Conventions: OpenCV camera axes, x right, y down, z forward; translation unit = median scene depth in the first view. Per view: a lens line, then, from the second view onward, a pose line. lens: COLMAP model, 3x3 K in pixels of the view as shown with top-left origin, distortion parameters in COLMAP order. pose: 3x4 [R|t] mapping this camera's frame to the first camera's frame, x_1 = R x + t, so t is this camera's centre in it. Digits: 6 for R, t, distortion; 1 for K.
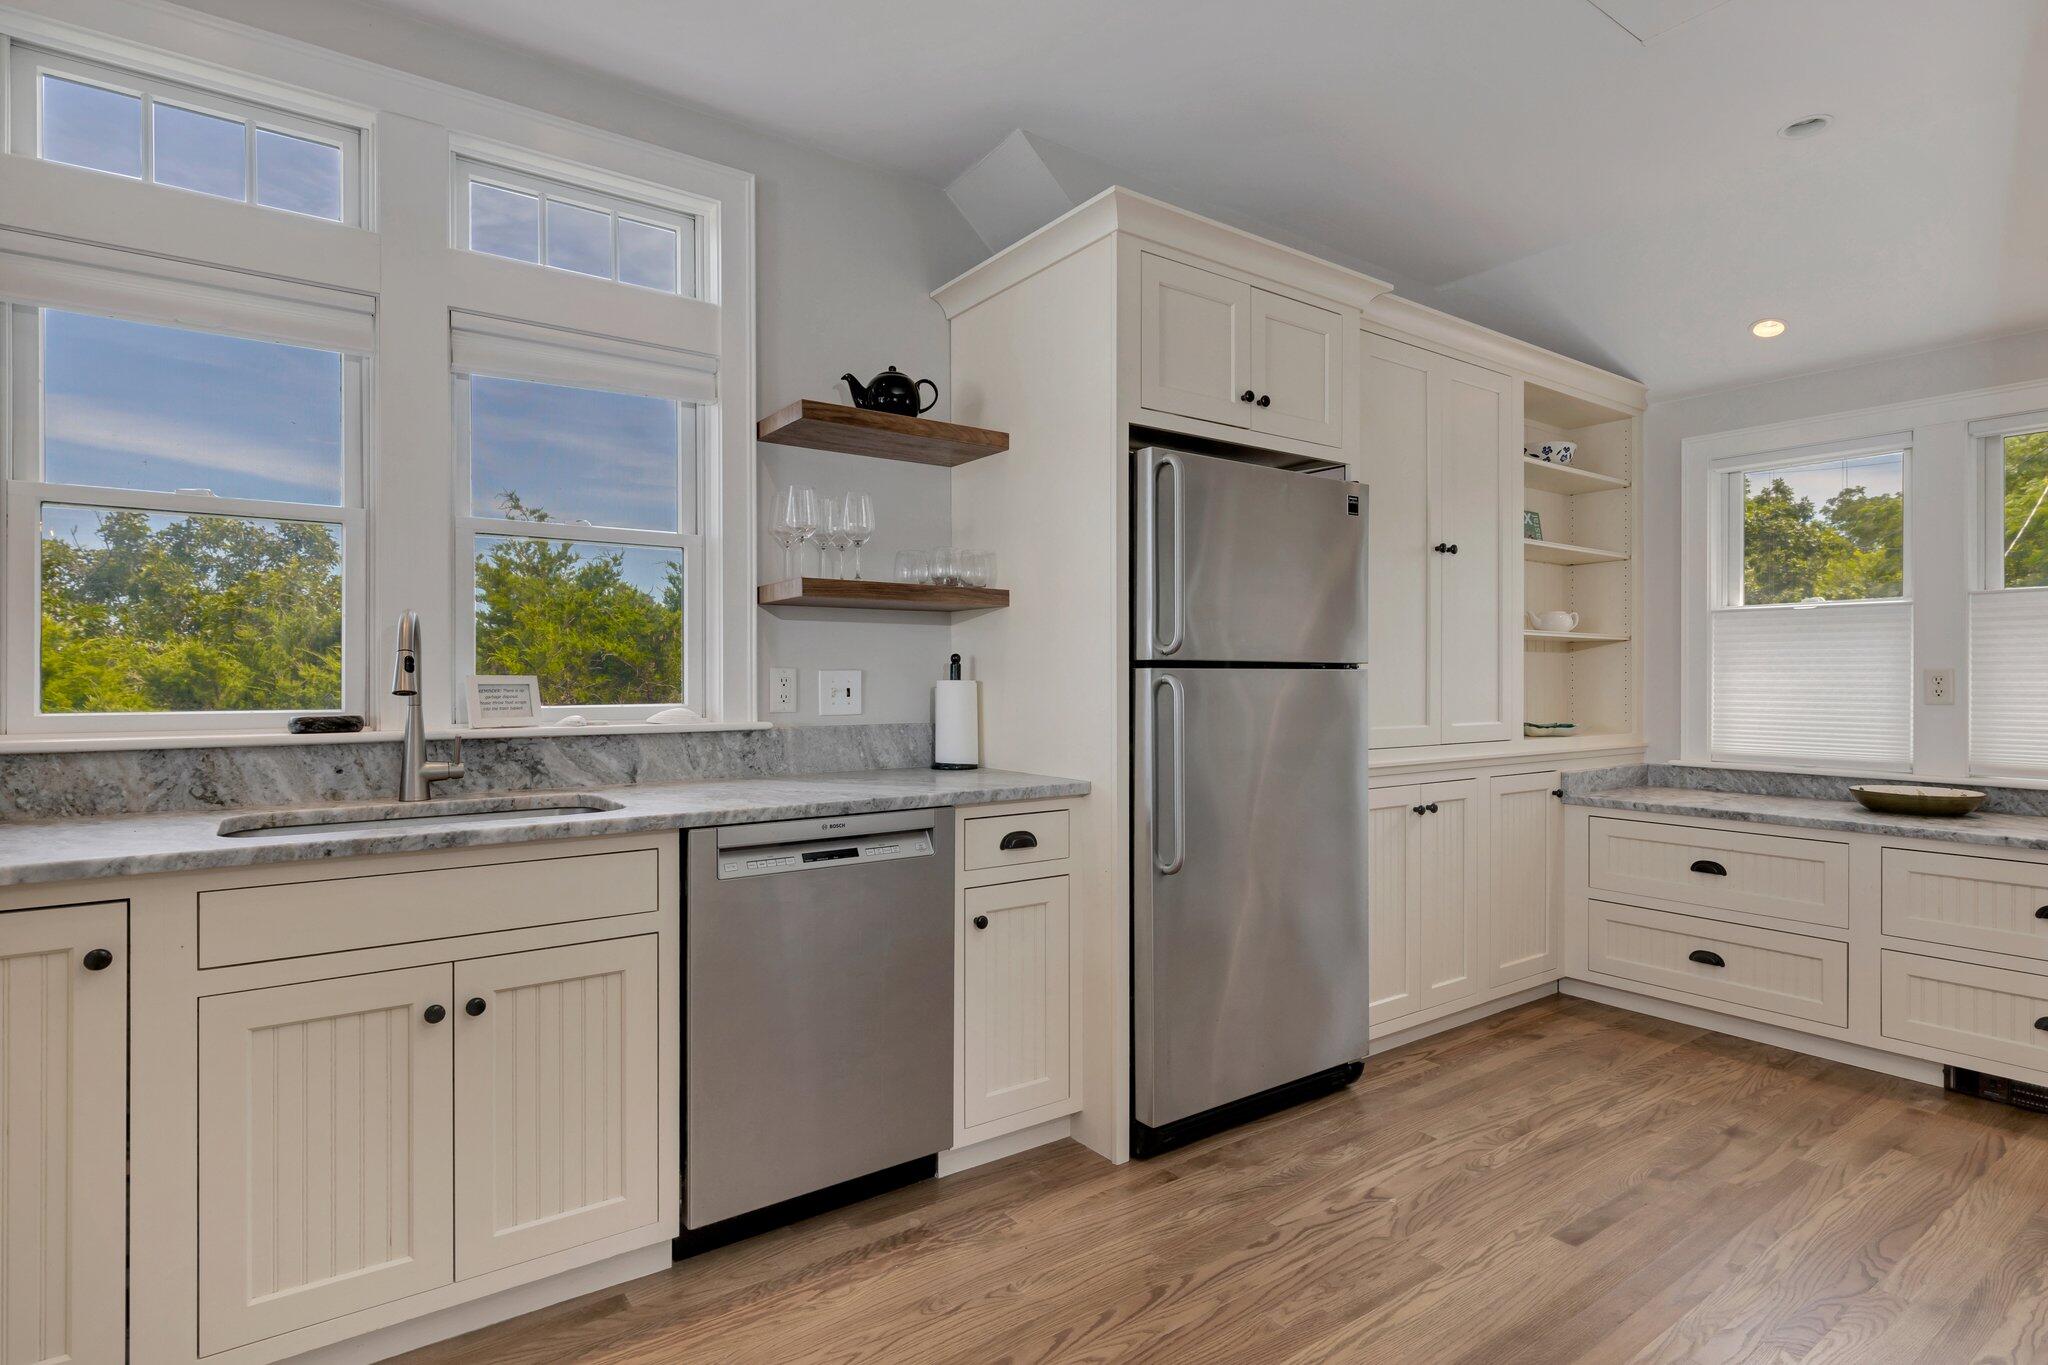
lens RADIAL K [[1054.1, 0, 1033.7], [0, 1054.1, 670.9], [0, 0, 1]] dist [-0.000118, -0.002845]
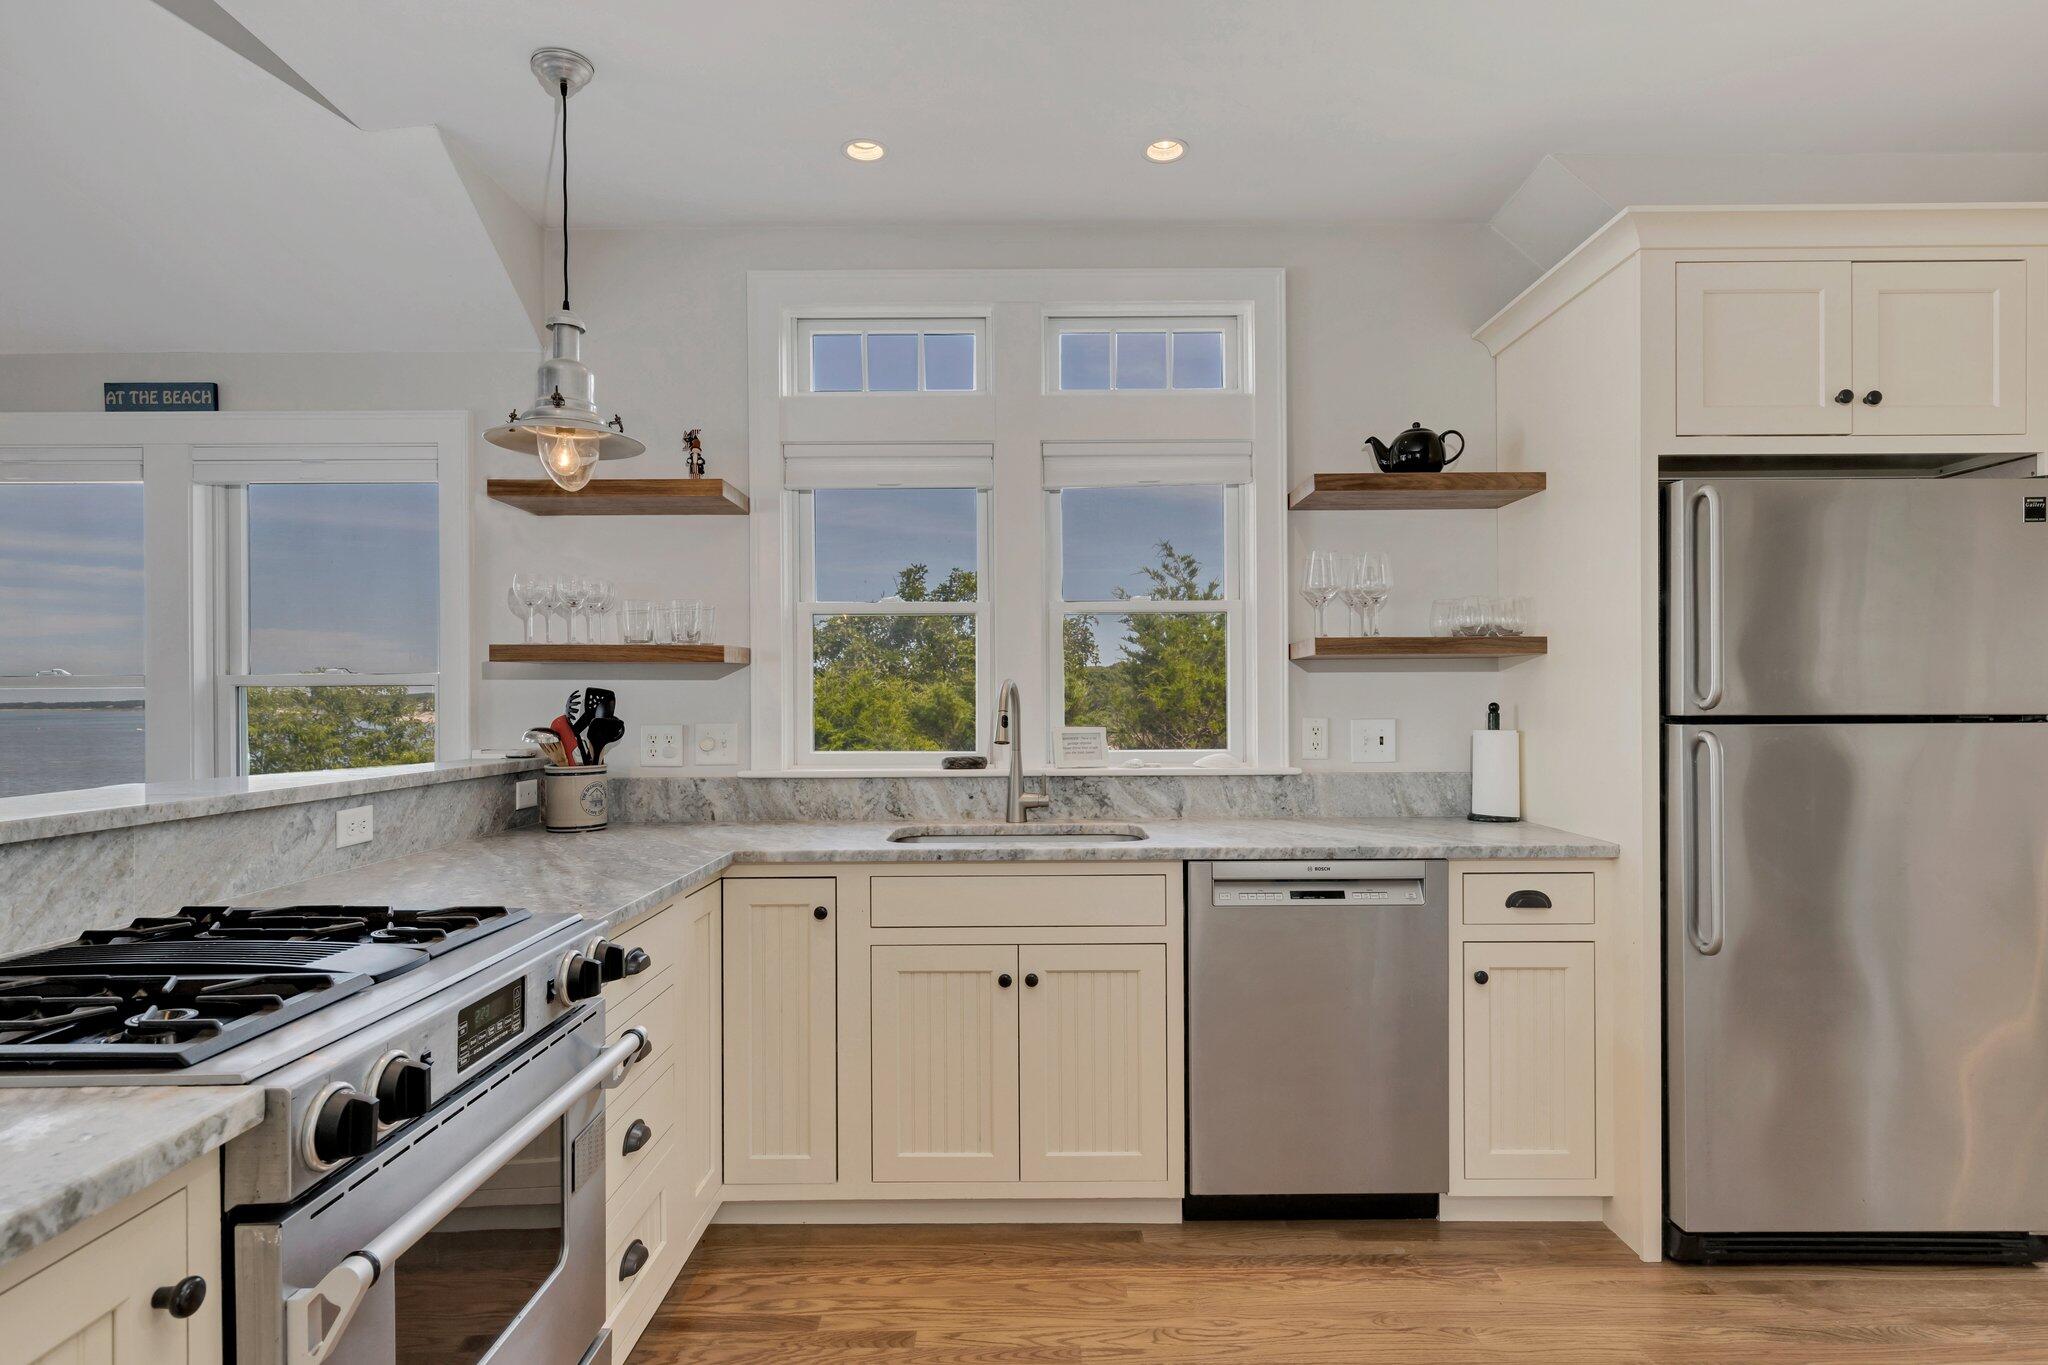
lens RADIAL K [[1112.5, 0, 1008.4], [0, 1112.5, 690.3], [0, 0, 1]] dist [-0.001818, -0.001454]
pose [[0.800757, -0.009056, -0.598921, 0.221562], [0.009224, 0.999954, -0.002786, -0.035190], [0.598918, -0.003293, 0.800803, -0.113849]]
